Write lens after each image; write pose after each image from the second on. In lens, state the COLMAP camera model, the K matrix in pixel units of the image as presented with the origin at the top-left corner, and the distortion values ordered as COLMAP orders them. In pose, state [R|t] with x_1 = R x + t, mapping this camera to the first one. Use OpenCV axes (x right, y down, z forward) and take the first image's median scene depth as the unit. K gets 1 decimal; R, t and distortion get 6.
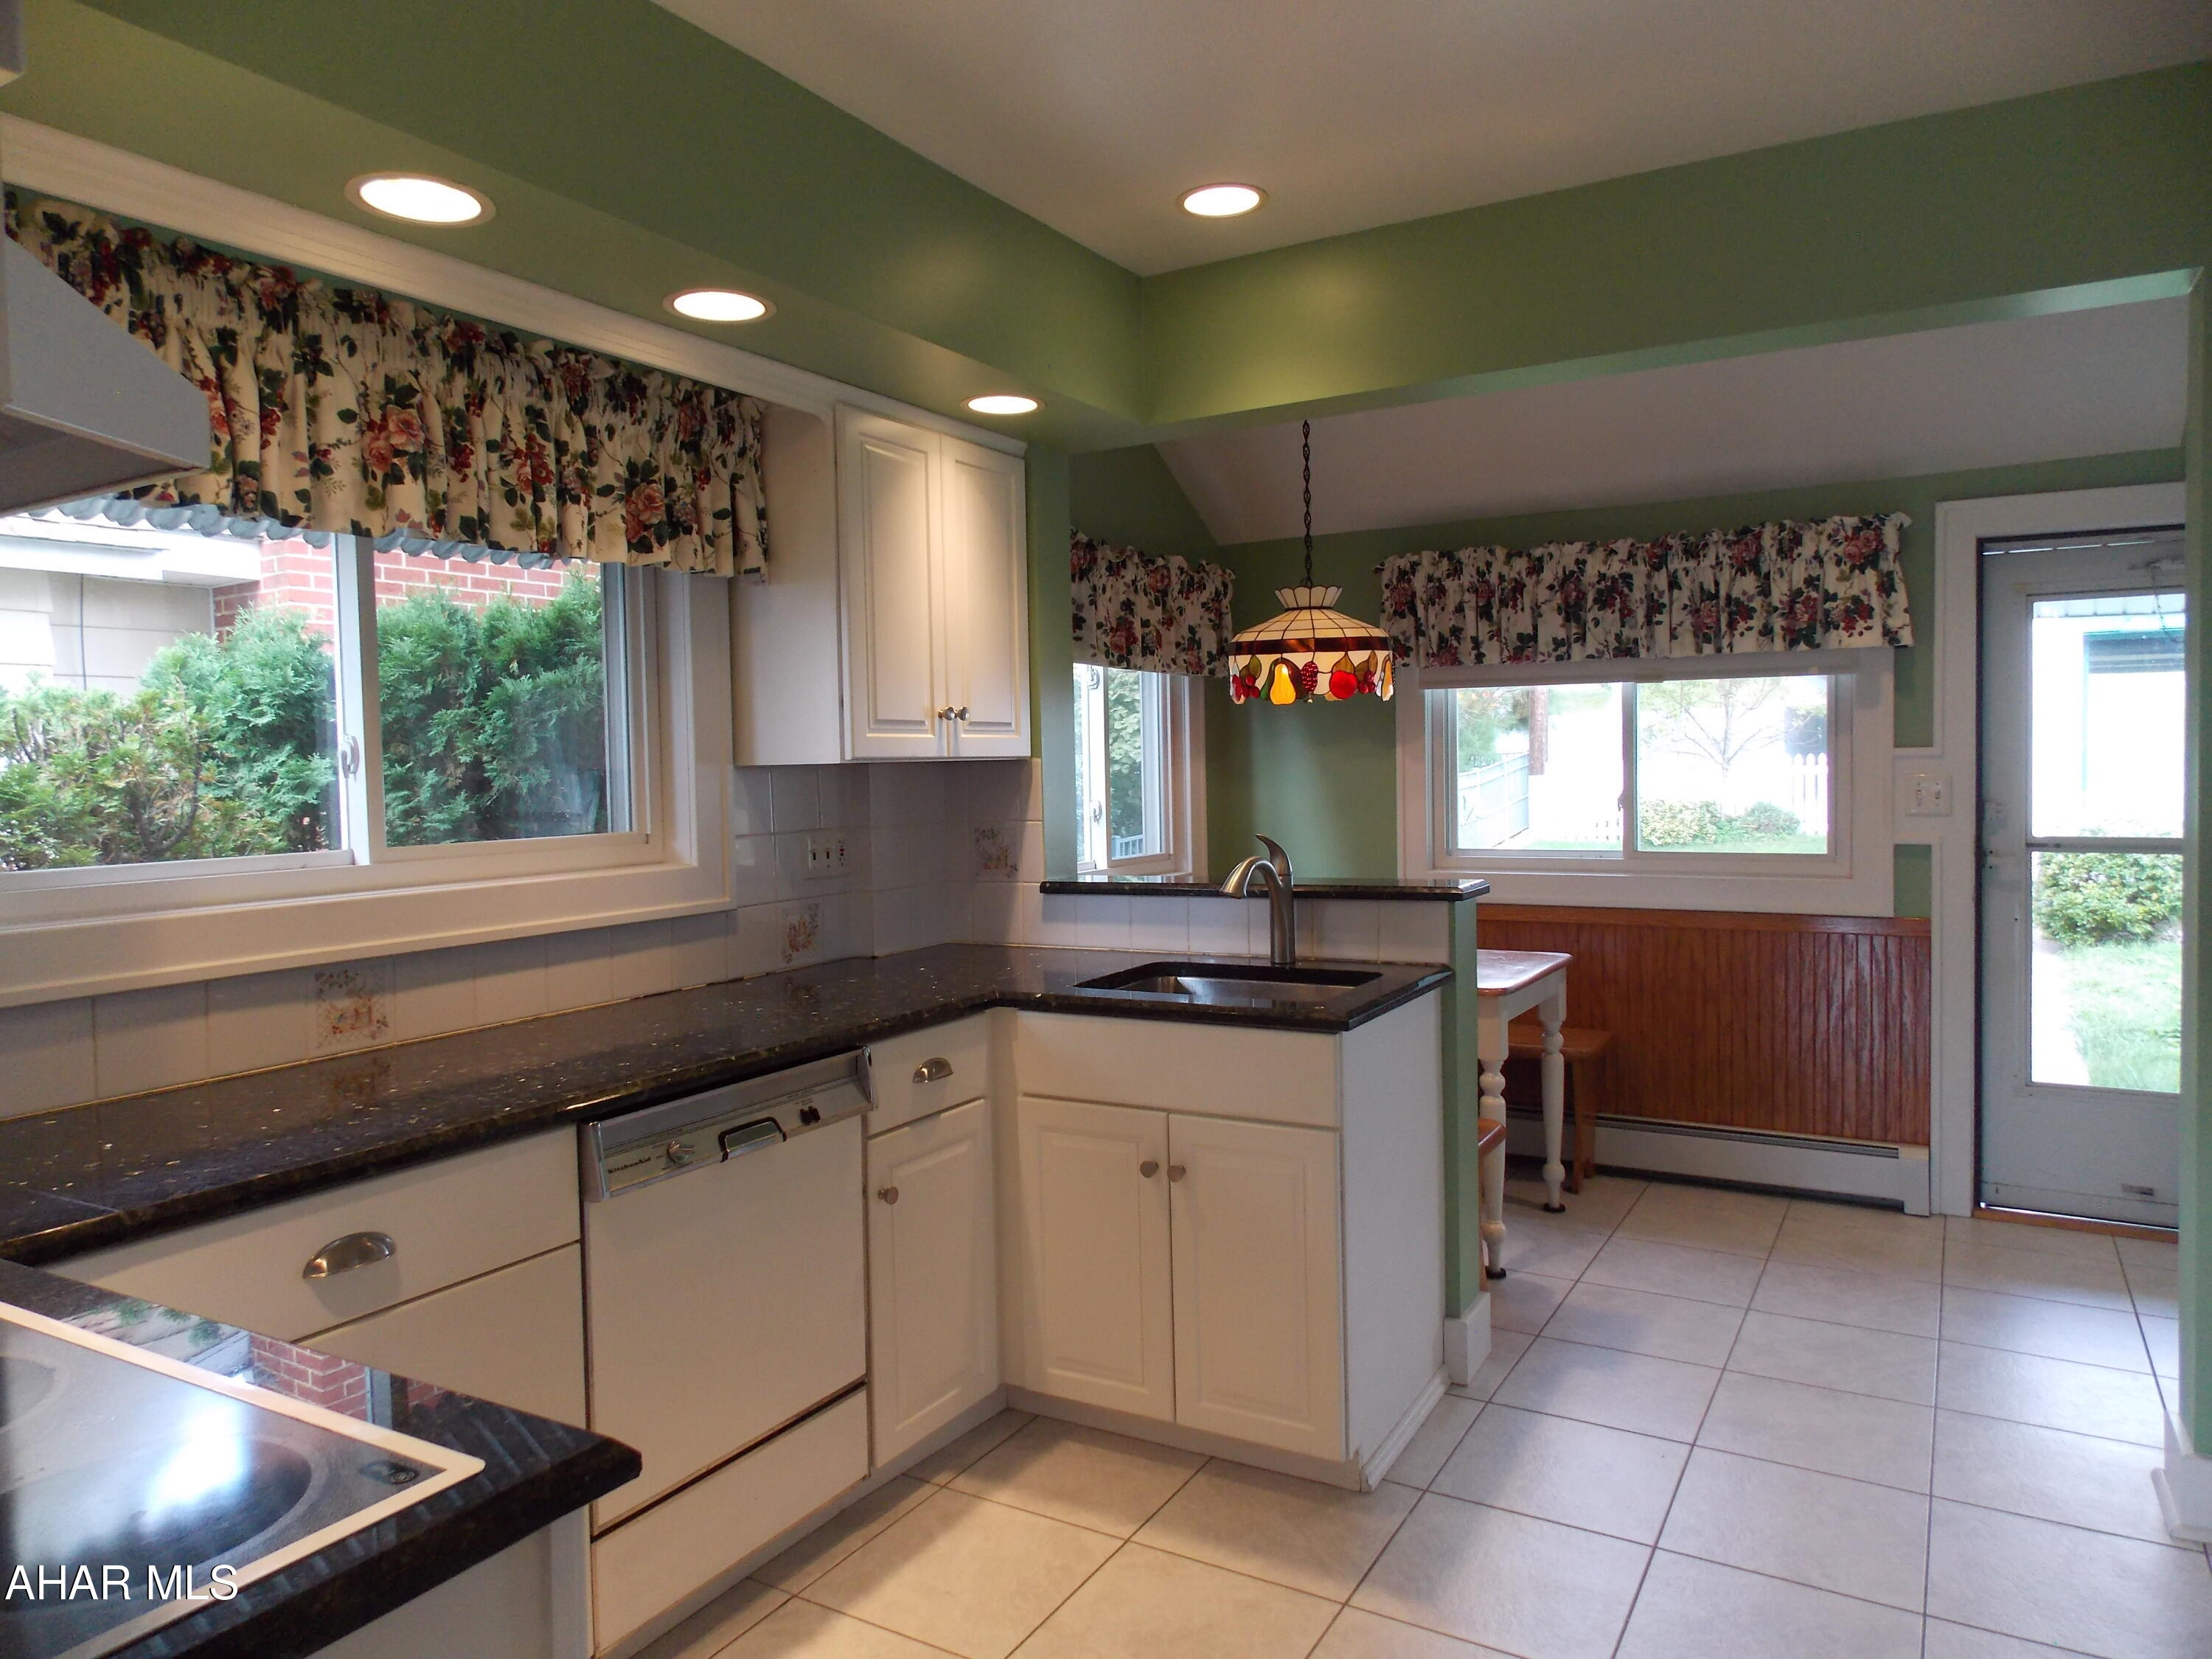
lens RADIAL K [[1453.0, 0, 1110.0], [0, 1453.0, 813.2], [0, 0, 1]] dist [0.010098, -0.006170]
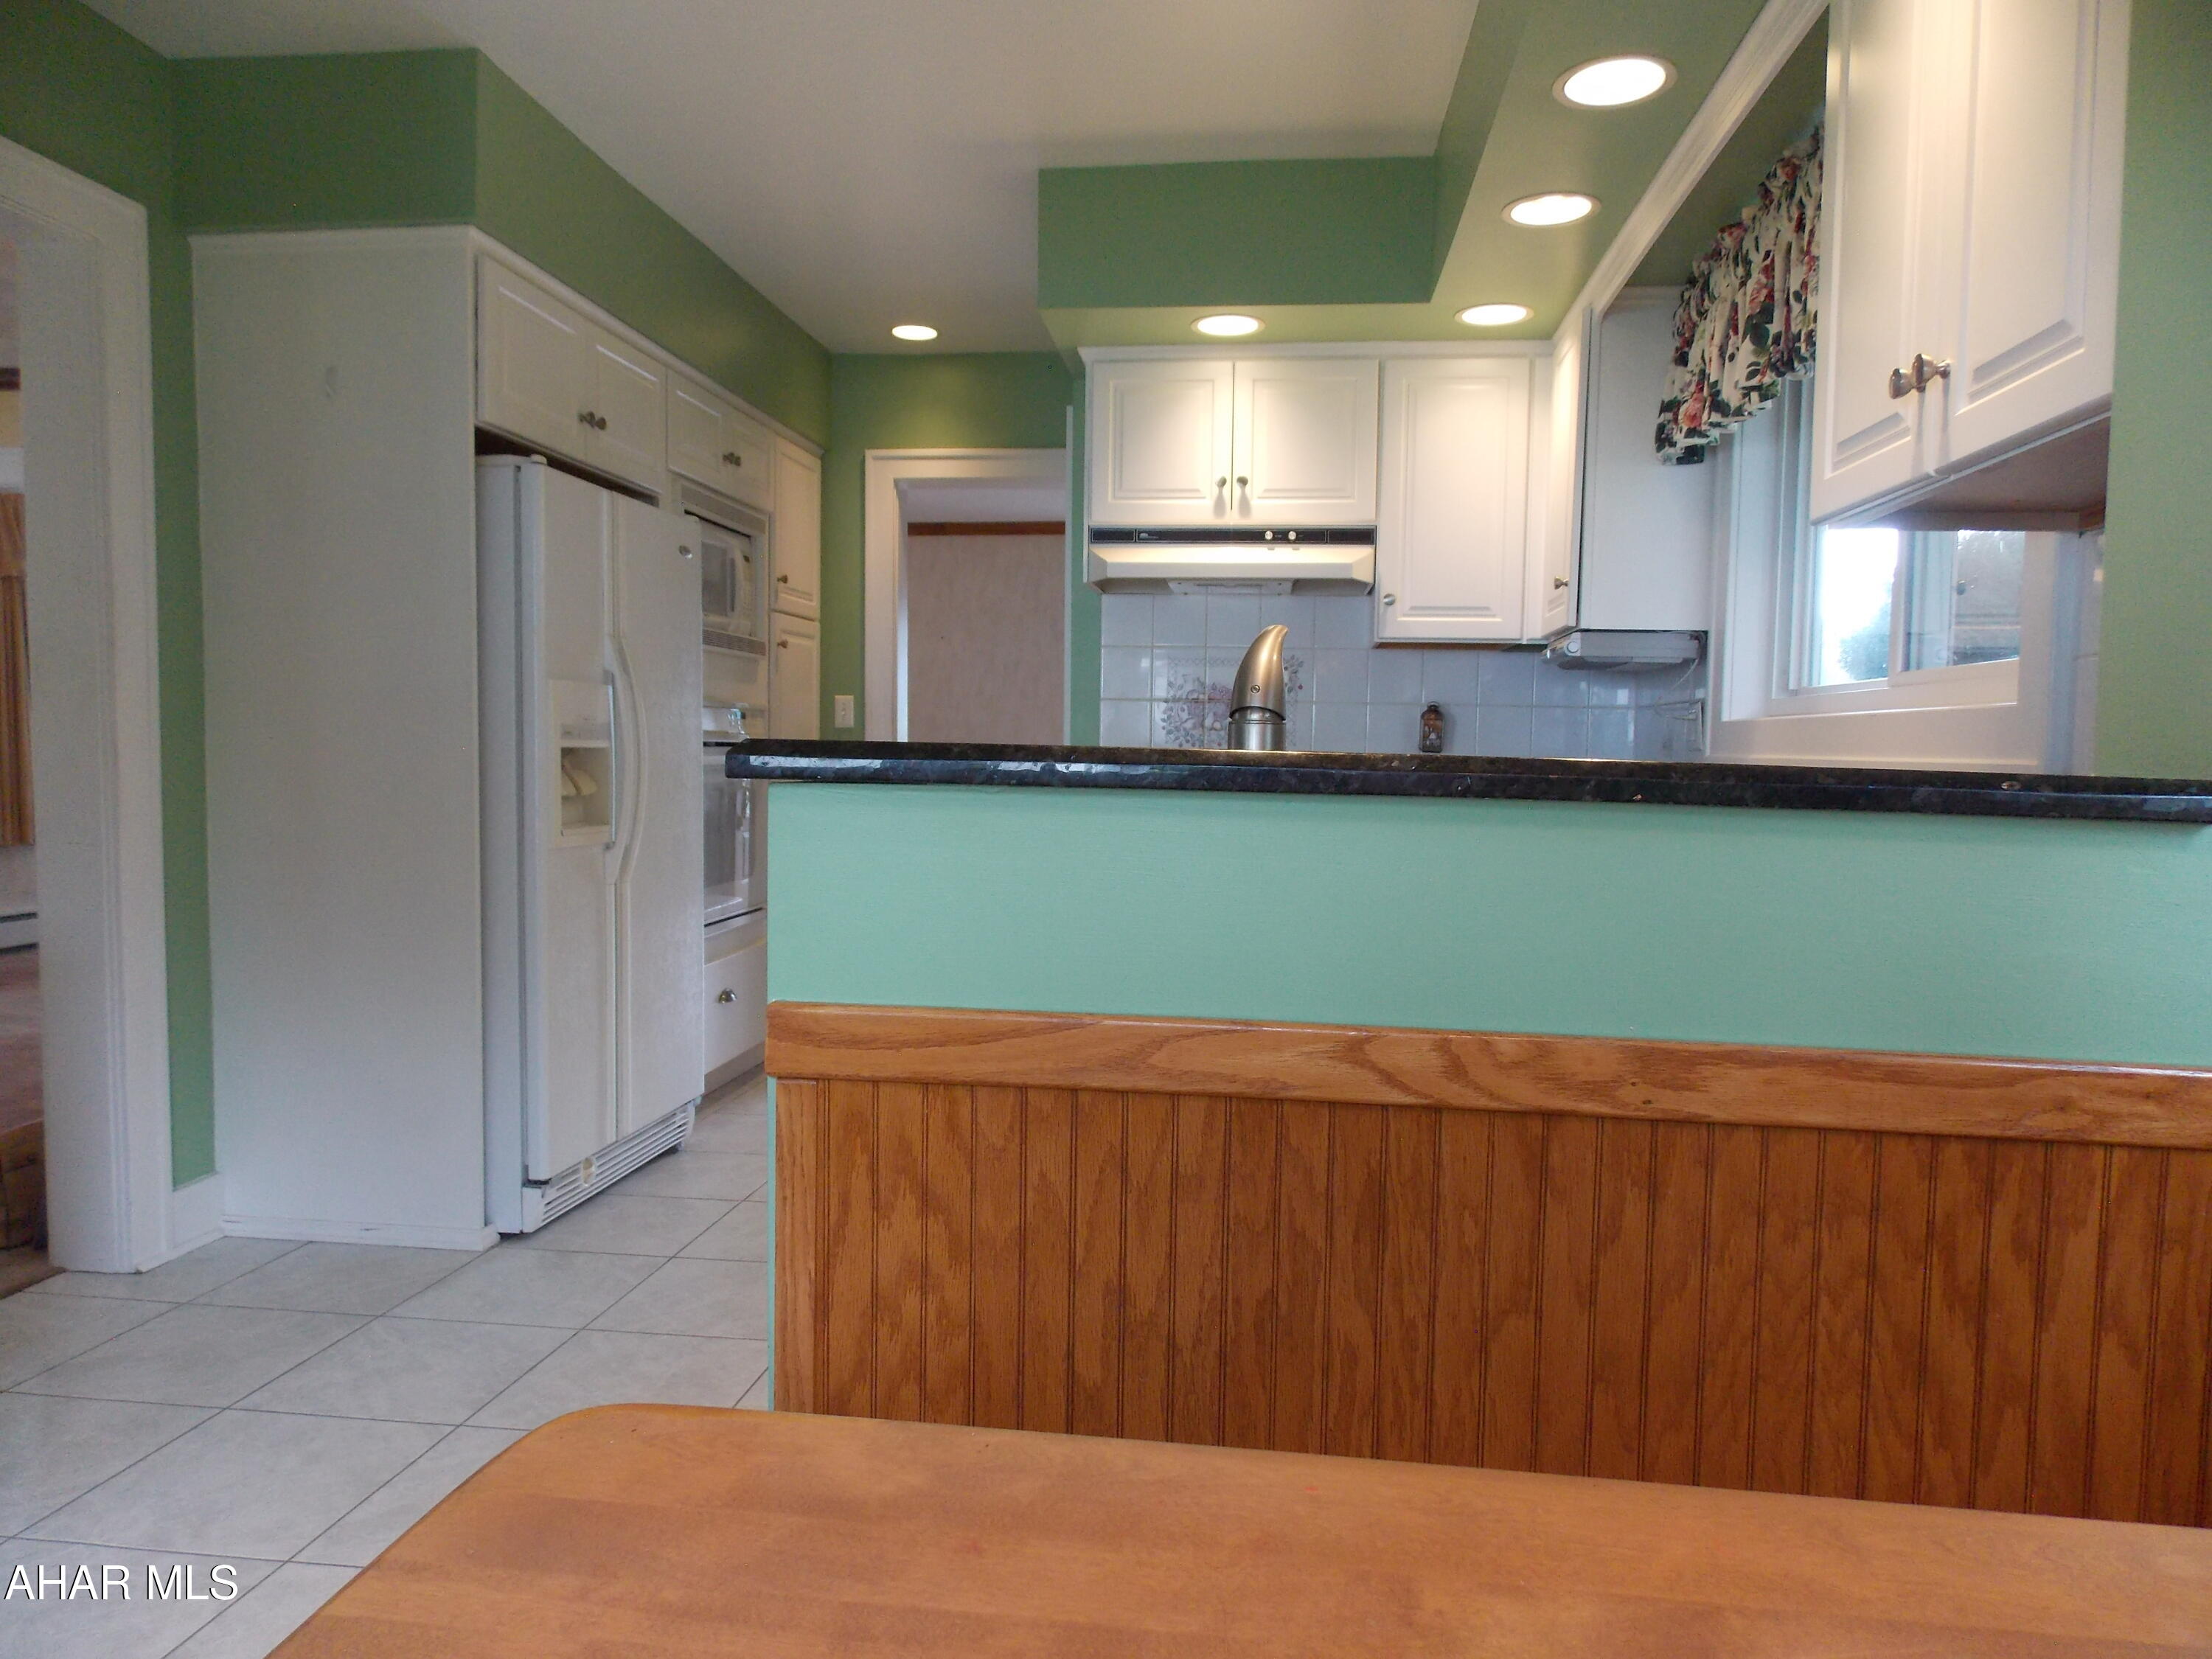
lens RADIAL K [[1453.0, 0, 1137.6], [0, 1453.0, 818.5], [0, 0, 1]] dist [0.010098, -0.006170]
pose [[-0.910155, 0.025341, -0.413492, 0.240867], [-0.014166, 0.995640, 0.092201, 0.024528], [0.414026, 0.089775, -0.905827, 1.037573]]
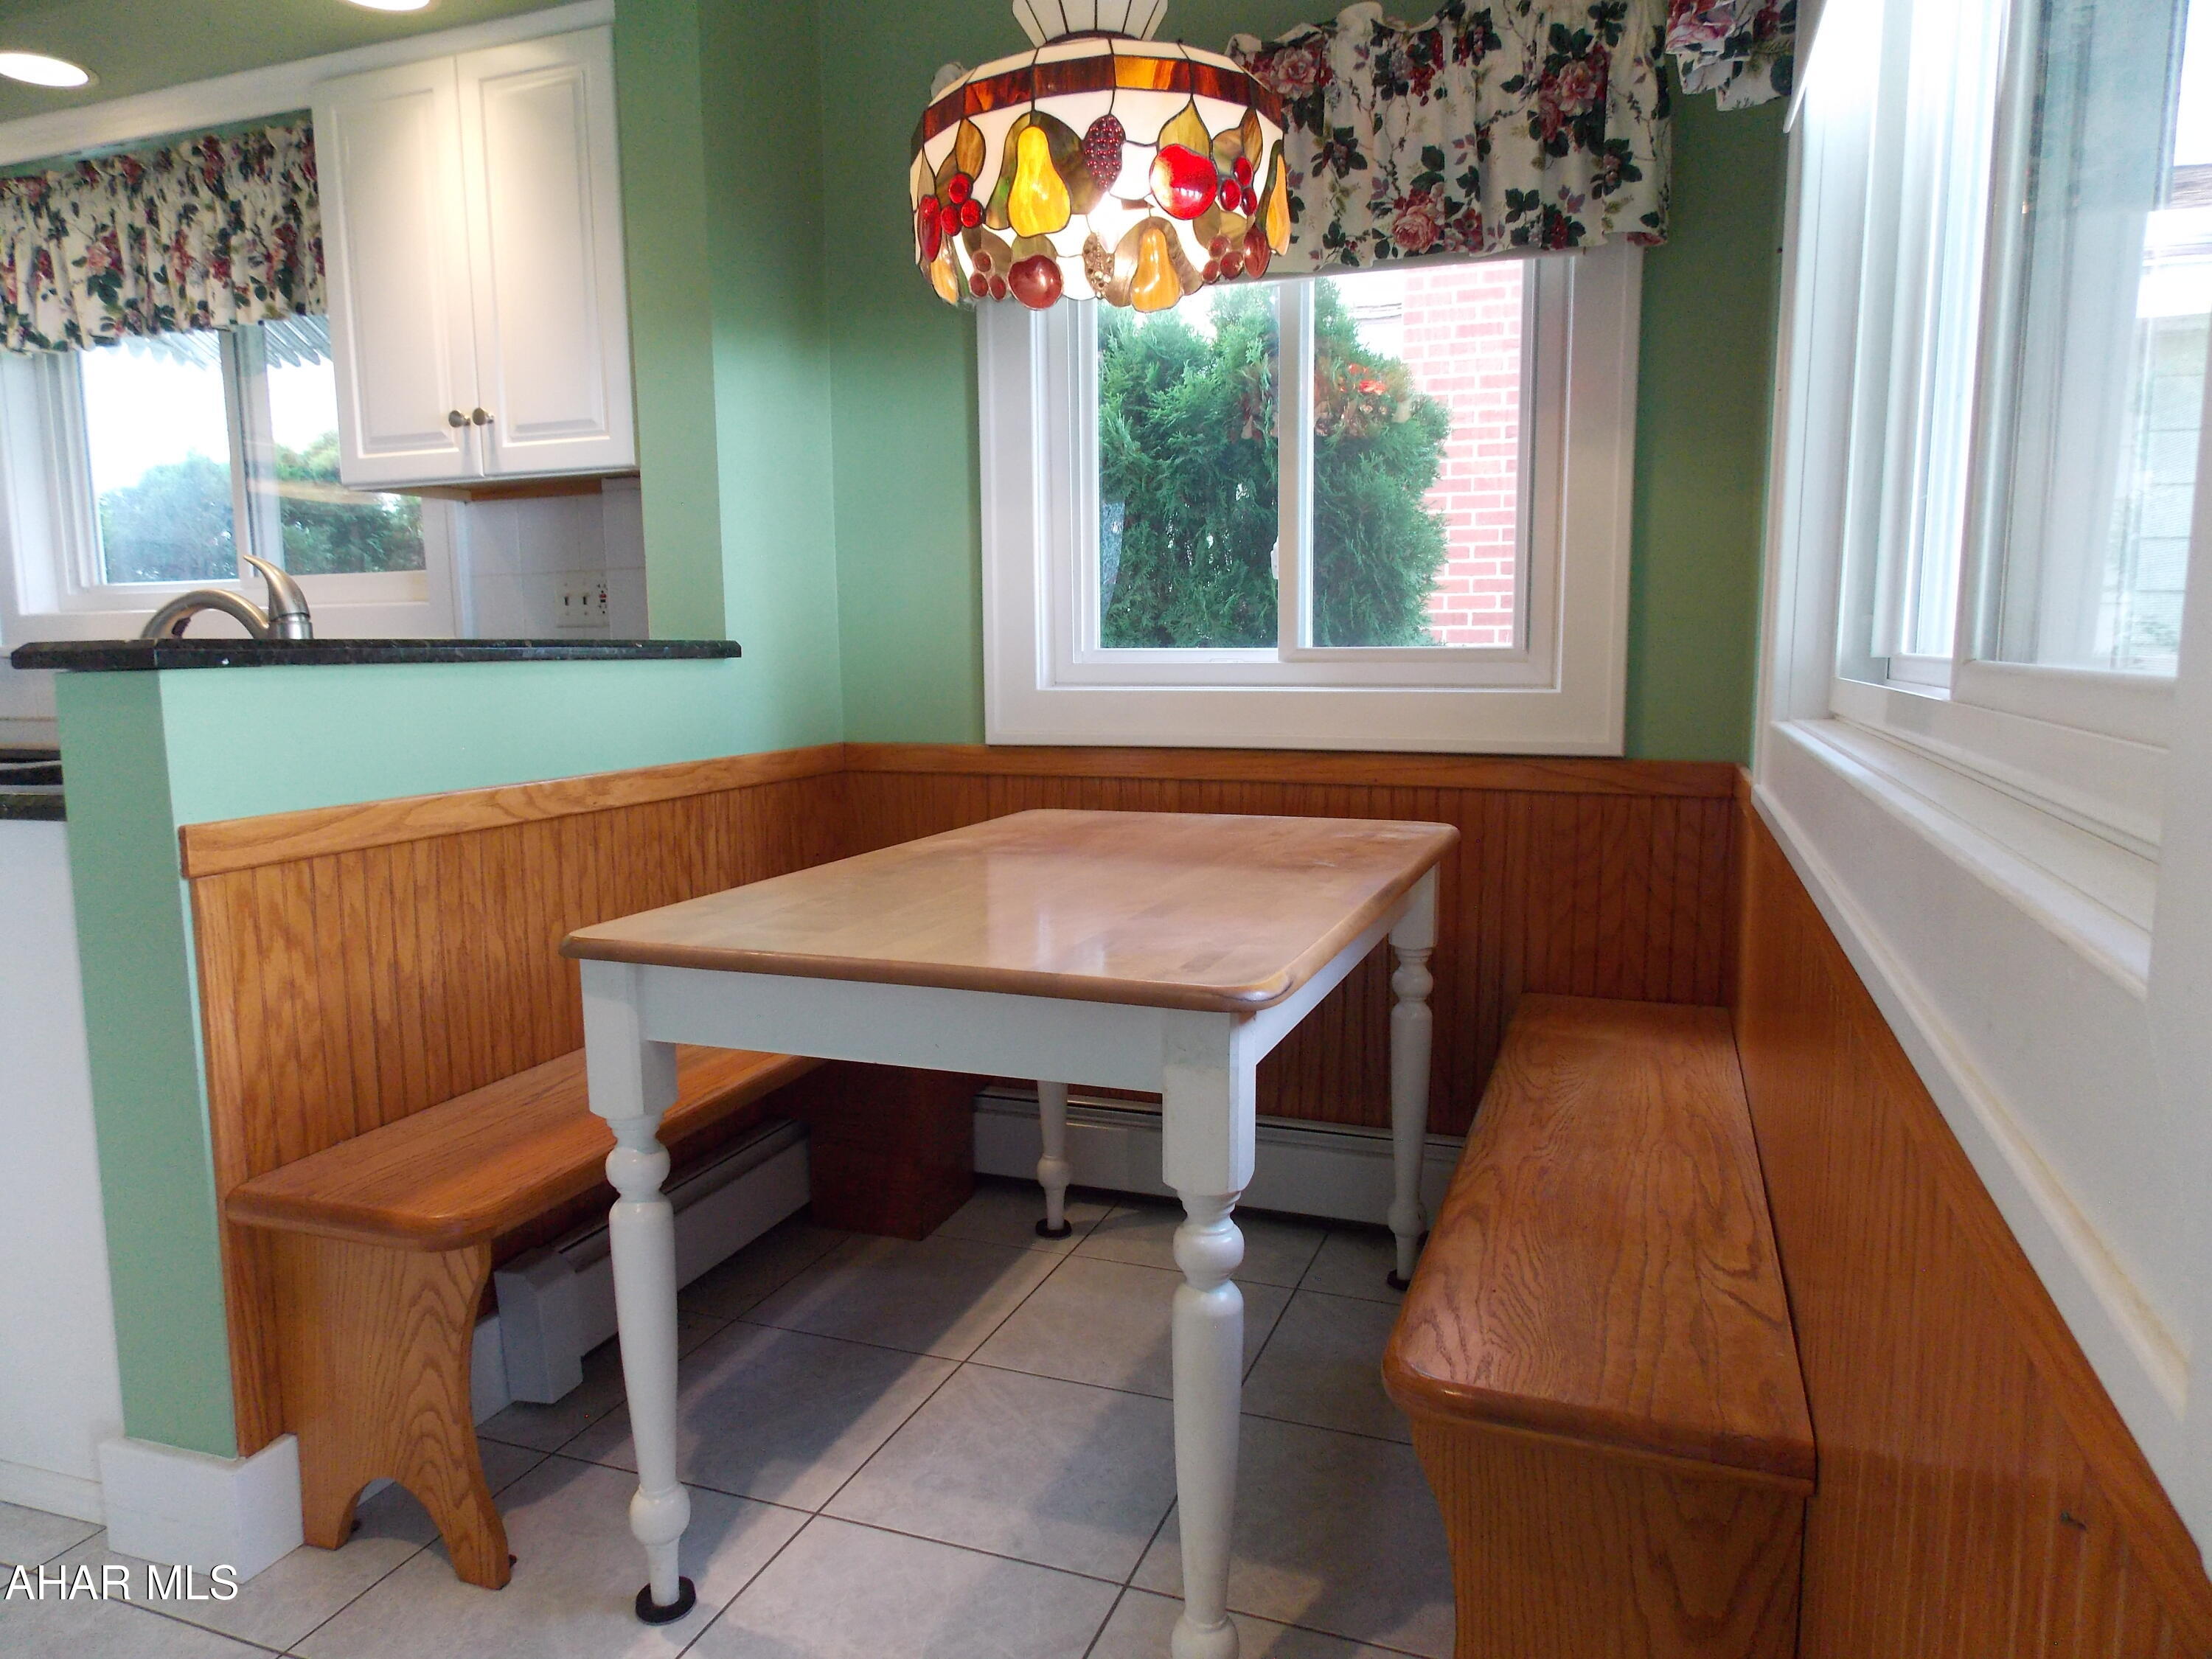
lens RADIAL K [[1453.0, 0, 1096.0], [0, 1453.0, 815.4], [0, 0, 1]] dist [0.010098, -0.006170]
pose [[0.162721, 0.141266, -0.976507, 0.597211], [-0.021983, 0.989971, 0.139550, 0.022314], [0.986427, -0.001241, 0.164195, 0.944541]]
